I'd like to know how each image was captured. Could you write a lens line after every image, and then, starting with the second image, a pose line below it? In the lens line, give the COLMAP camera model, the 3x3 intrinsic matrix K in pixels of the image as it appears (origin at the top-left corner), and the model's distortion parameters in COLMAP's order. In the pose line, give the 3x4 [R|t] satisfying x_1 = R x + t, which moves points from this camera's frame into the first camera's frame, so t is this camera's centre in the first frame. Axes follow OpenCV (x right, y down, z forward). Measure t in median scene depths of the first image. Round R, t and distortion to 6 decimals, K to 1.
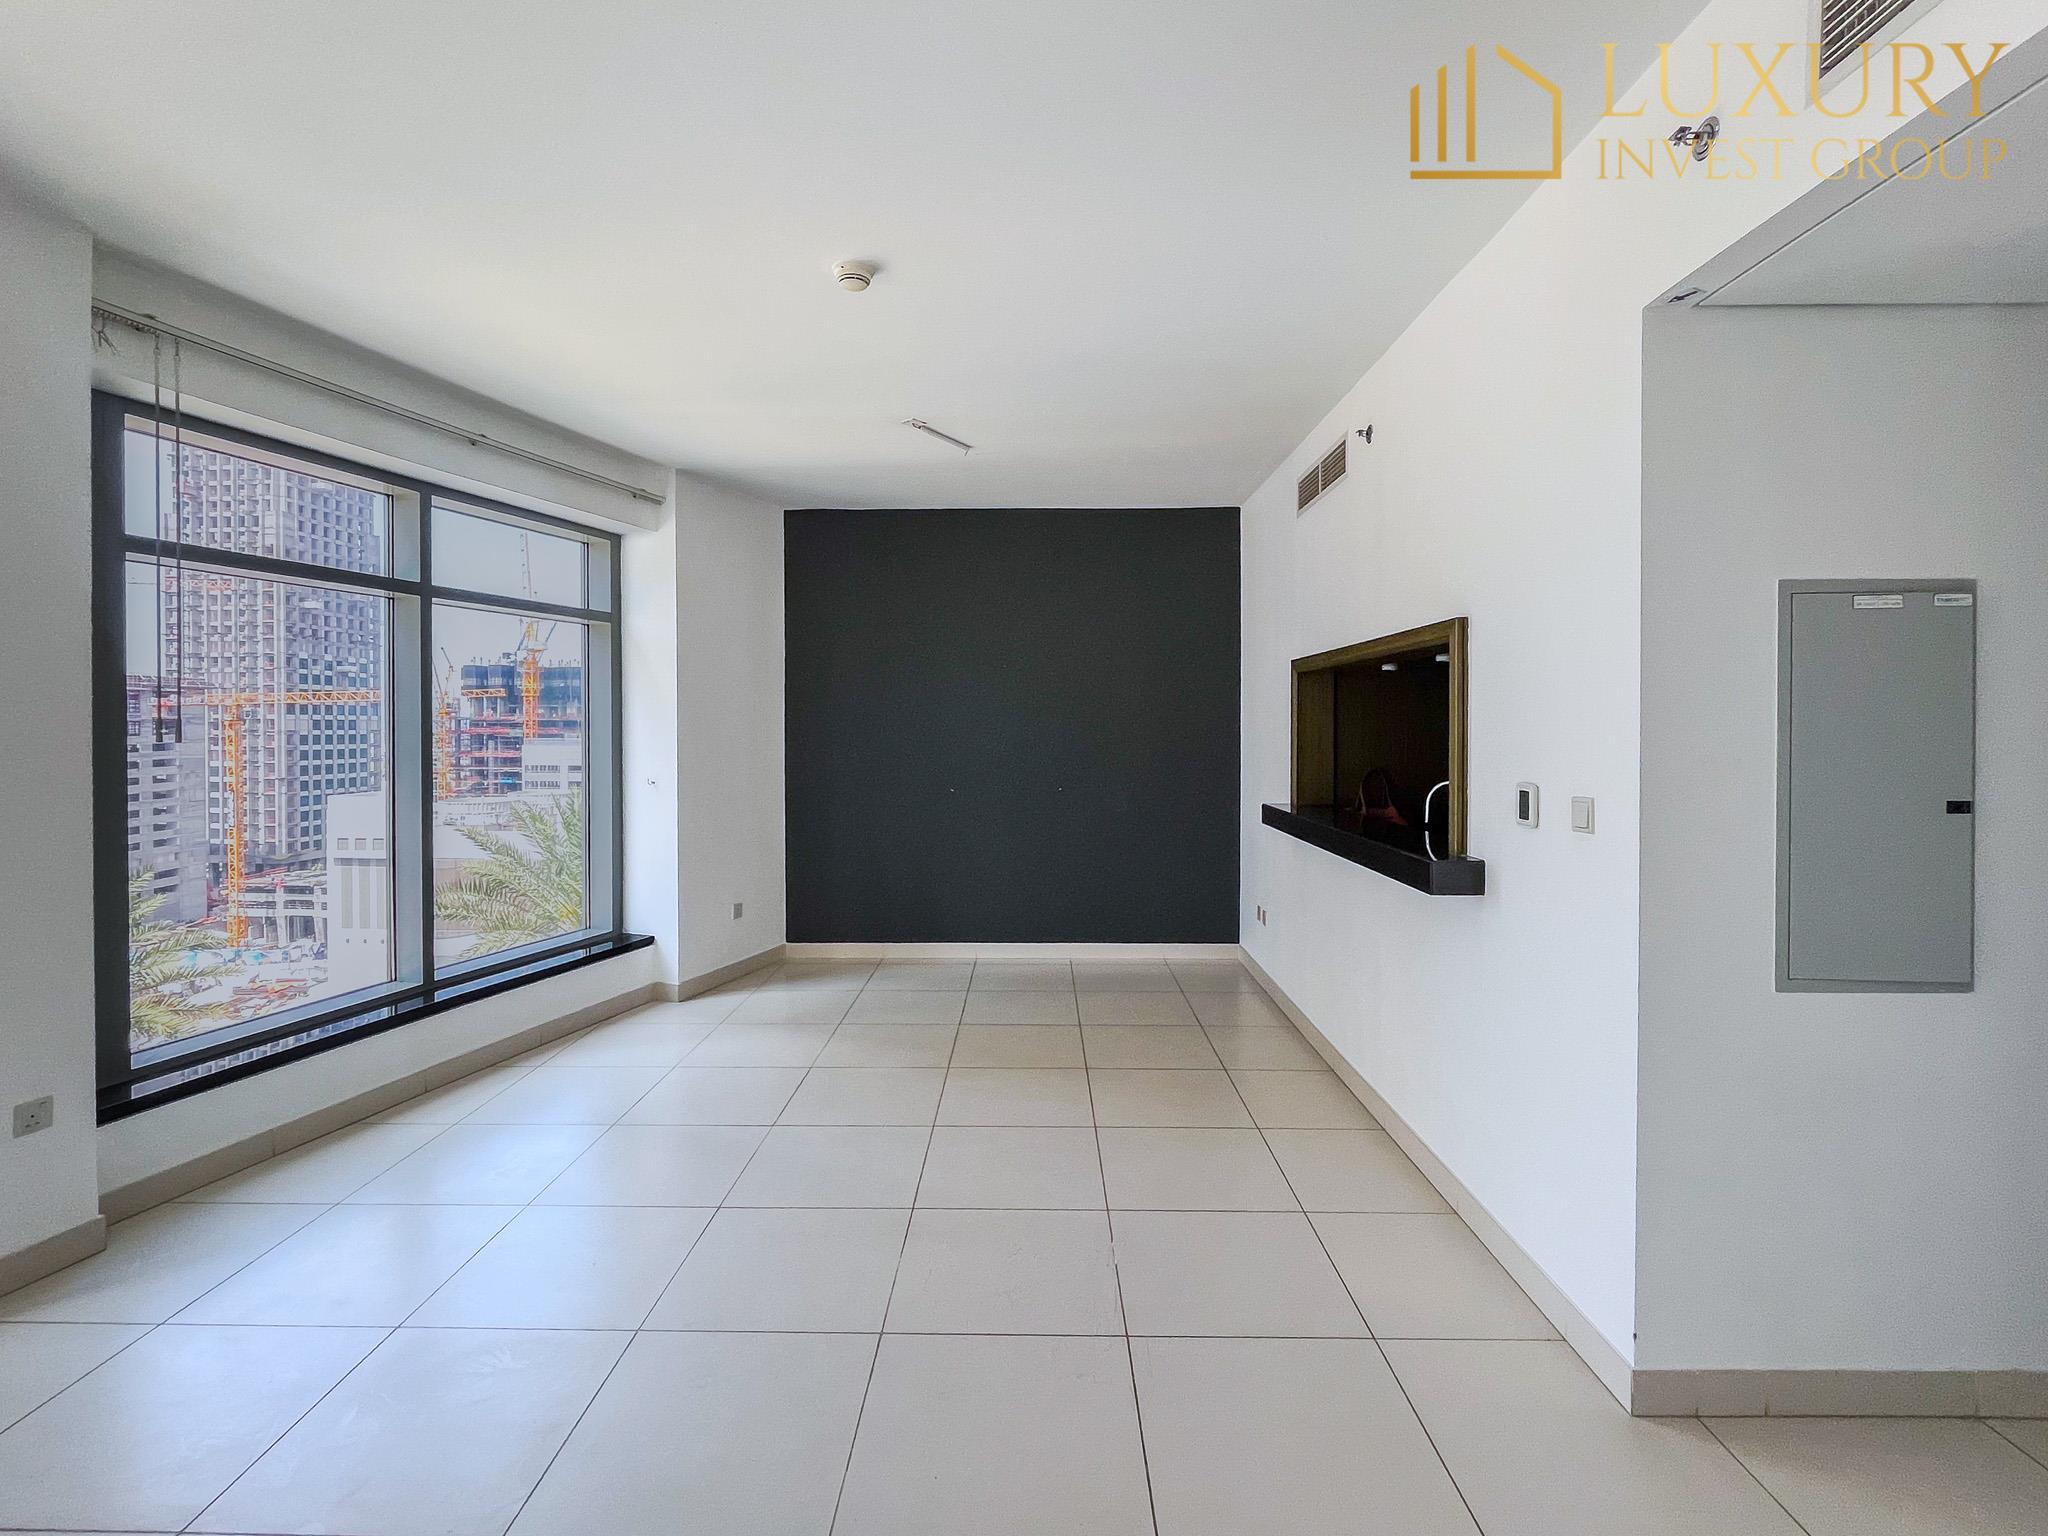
lens RADIAL K [[949.8, 0, 1018.8], [0, 949.8, 735.5], [0, 0, 1]] dist [-0.002541, -0.000383]
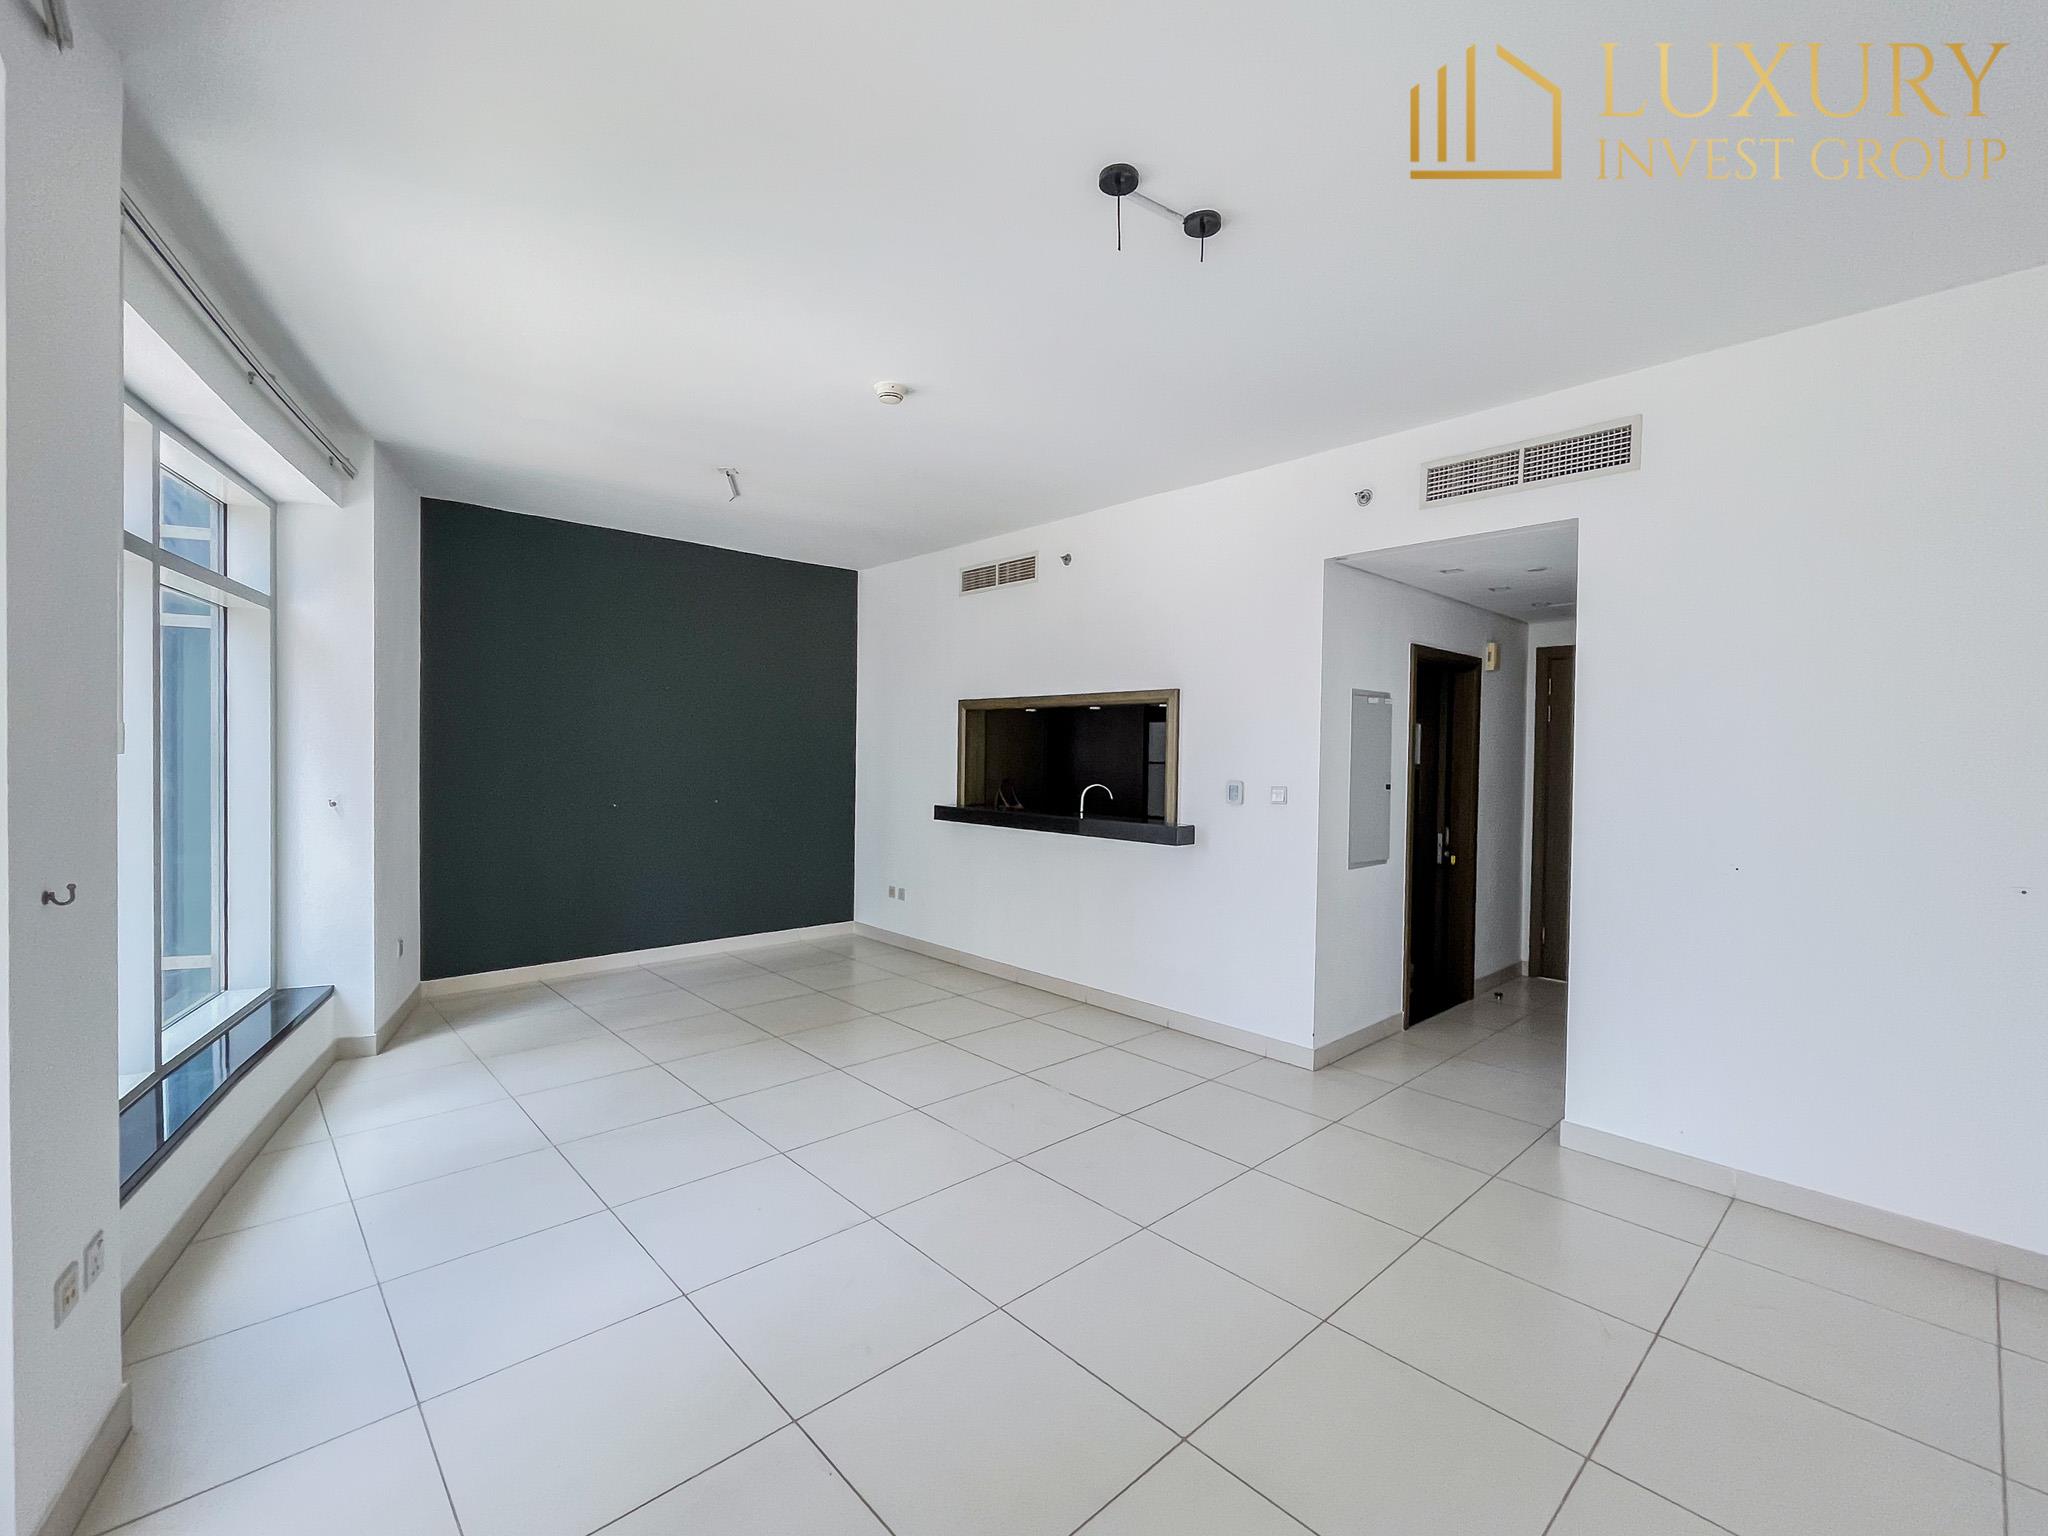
lens RADIAL K [[891.9, 0, 1024.0], [0, 891.9, 768.0], [0, 0, 1]] dist [-0.001966, -0.000195]
pose [[0.716219, -0.002288, 0.697872, -0.550191], [-0.008423, 0.999893, 0.011922, 0.003449], [-0.697825, -0.014417, 0.716123, 0.007753]]
